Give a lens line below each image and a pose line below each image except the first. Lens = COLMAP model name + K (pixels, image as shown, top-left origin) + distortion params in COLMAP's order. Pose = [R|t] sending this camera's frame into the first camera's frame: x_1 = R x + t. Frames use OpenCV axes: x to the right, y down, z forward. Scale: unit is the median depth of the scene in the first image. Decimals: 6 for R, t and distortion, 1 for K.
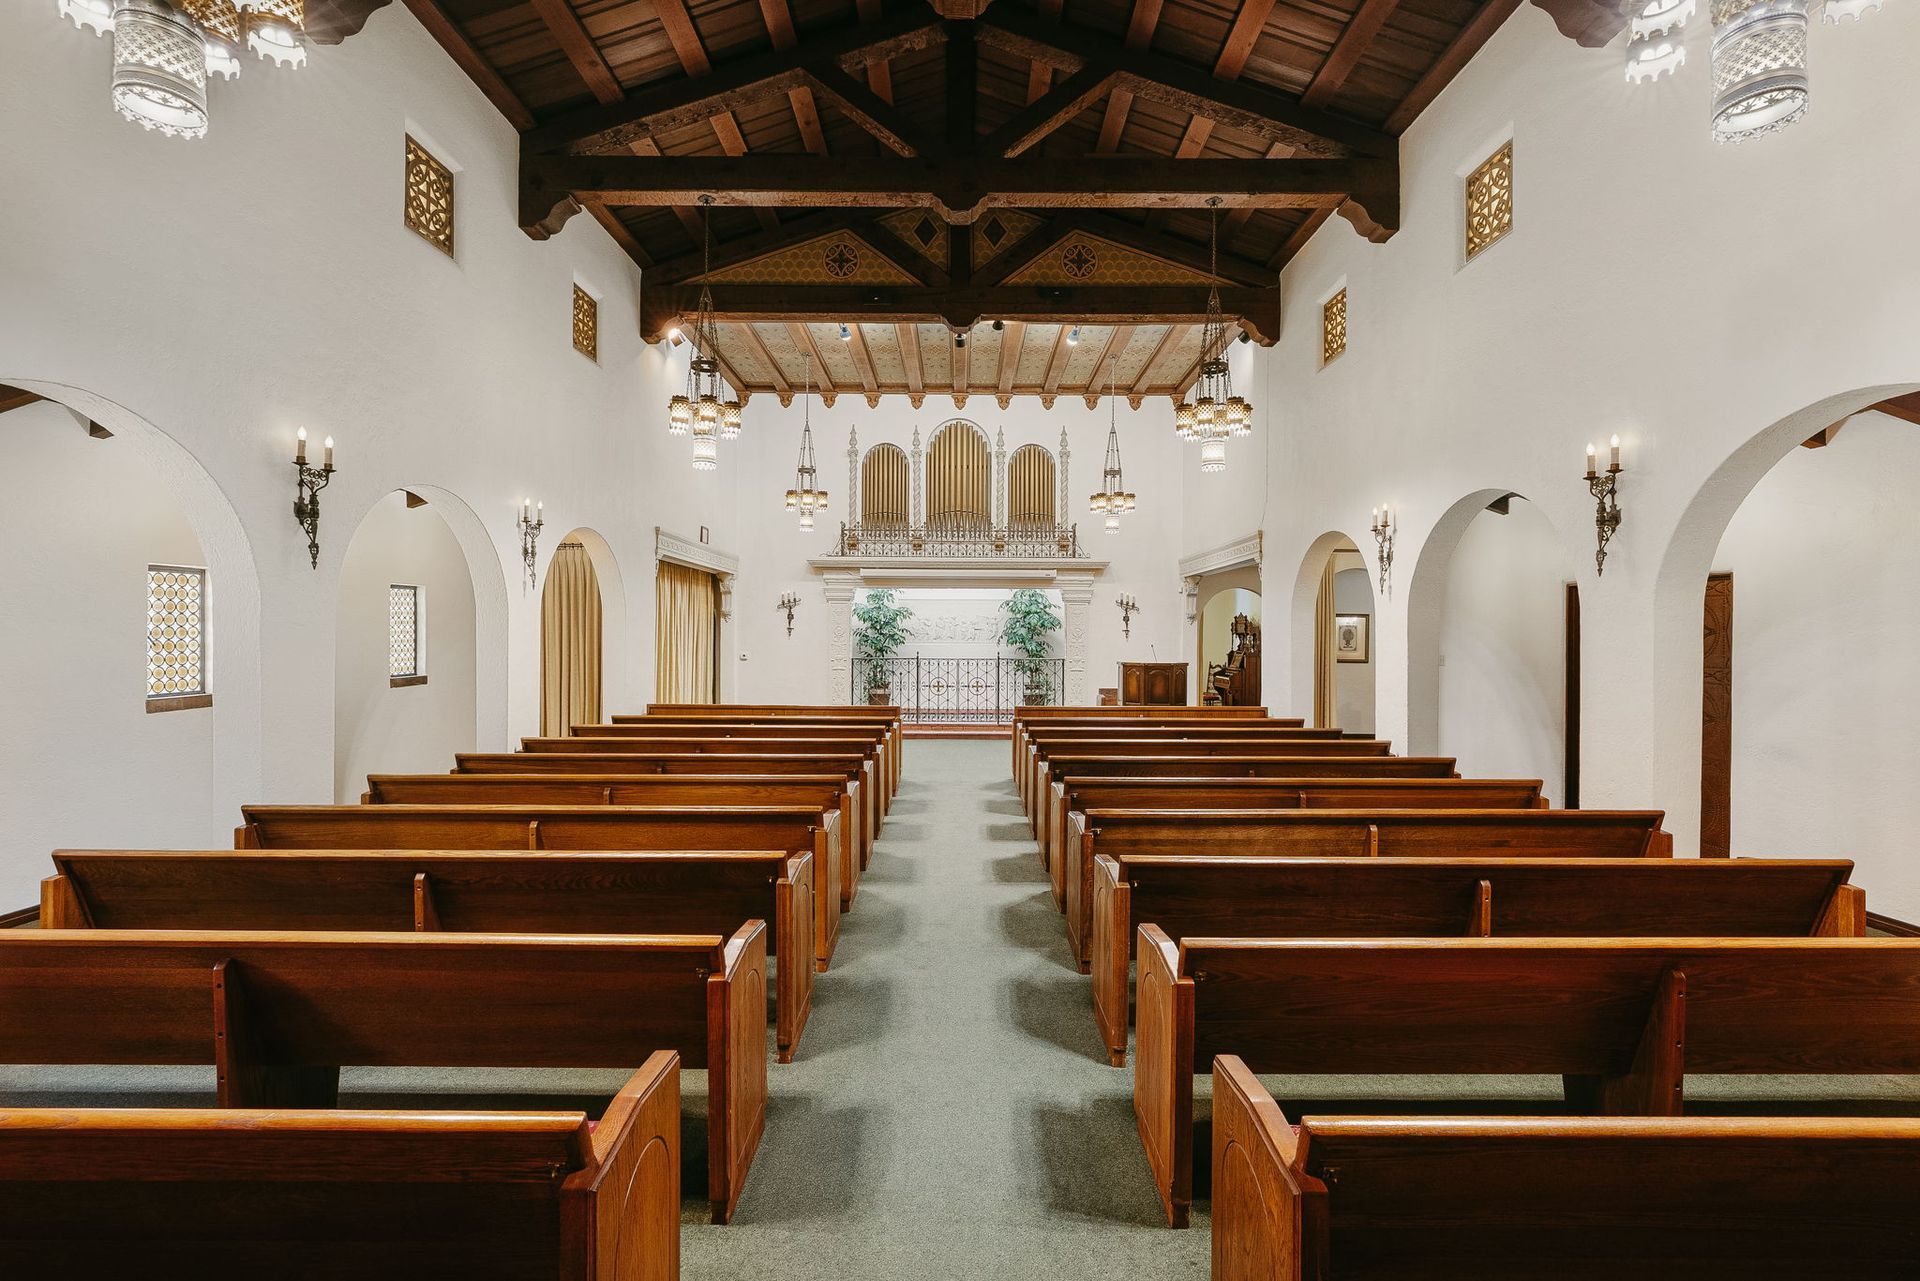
lens RADIAL K [[856.9, 0, 958.3], [0, 856.9, 630.1], [0, 0, 1]] dist [-0.000782, 0.000580]
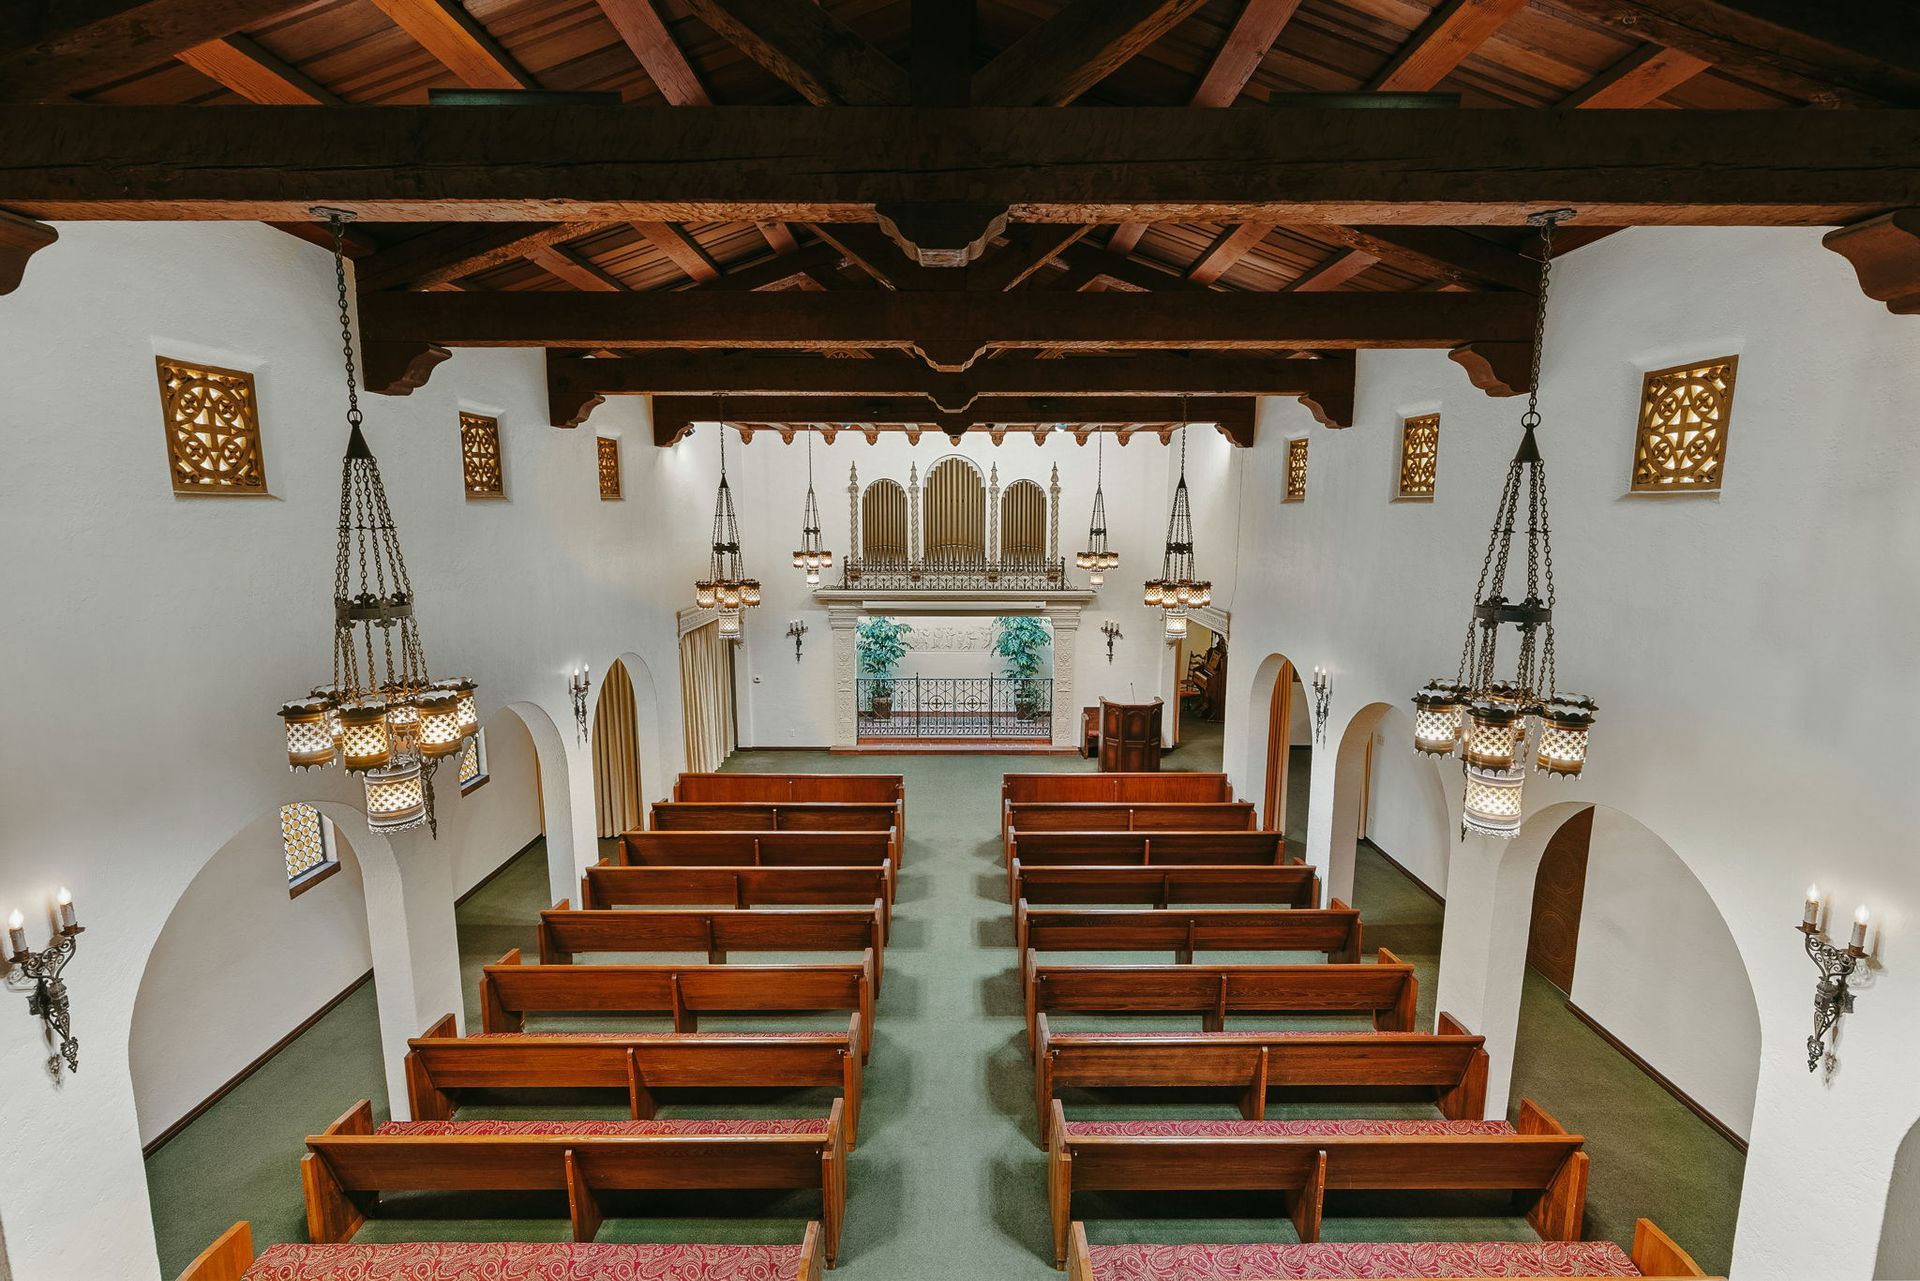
lens RADIAL K [[856.1, 0, 960.0], [0, 856.1, 640.5], [0, 0, 1]] dist [0.000991, 0.000727]
pose [[0.999988, -0.003624, 0.003146, 0.003821], [0.003100, 0.988232, 0.152931, -0.199762], [-0.003663, -0.152920, 0.988232, -0.070230]]
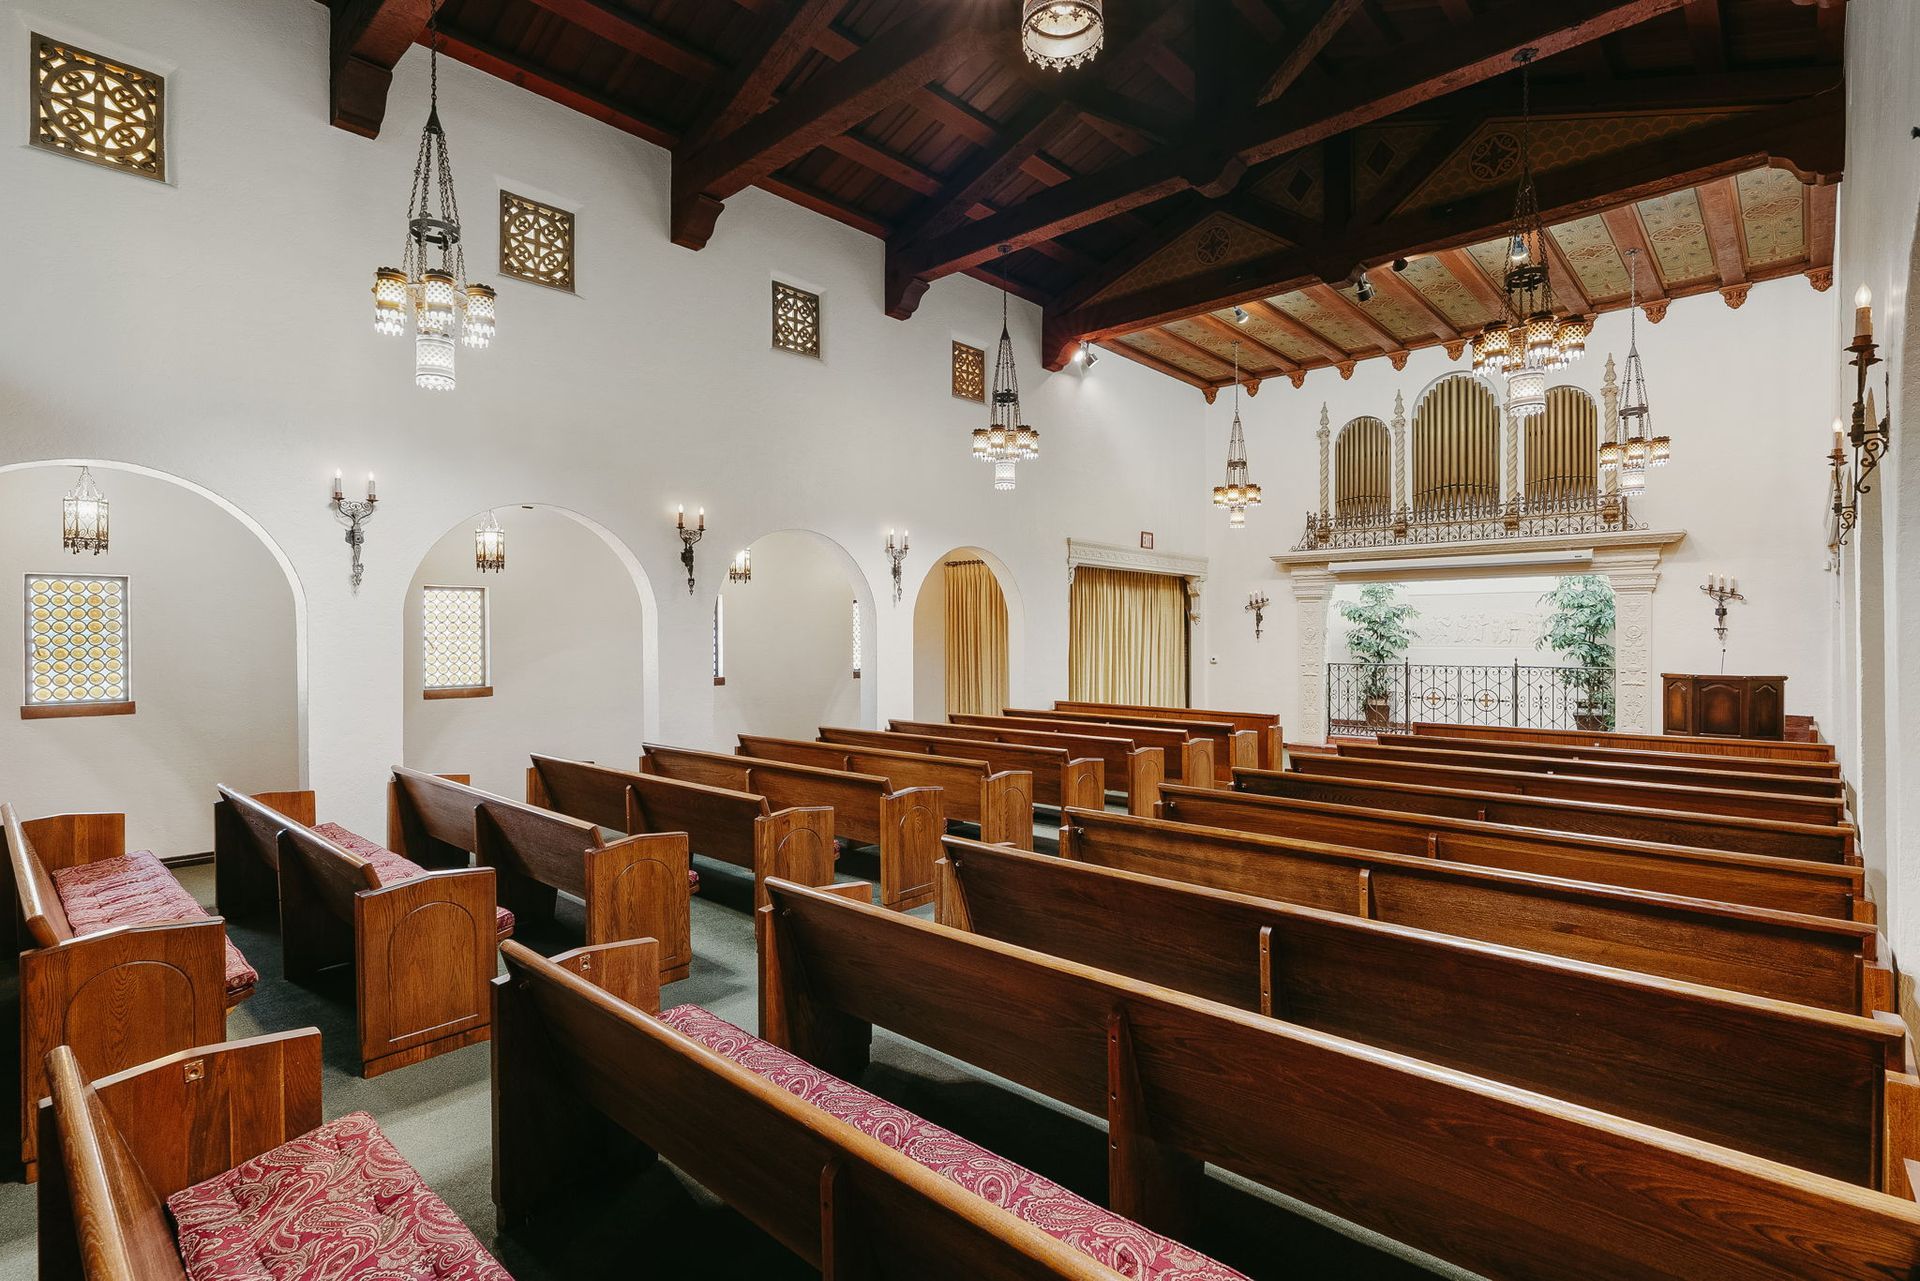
lens RADIAL K [[916.2, 0, 960.0], [0, 916.2, 640.5], [0, 0, 1]] dist [-0.006799, 0.000399]
pose [[0.738942, -0.003442, -0.673761, 0.260324], [0.007842, 0.999963, 0.003492, 0.002941], [0.673724, -0.007864, 0.738941, 0.040134]]
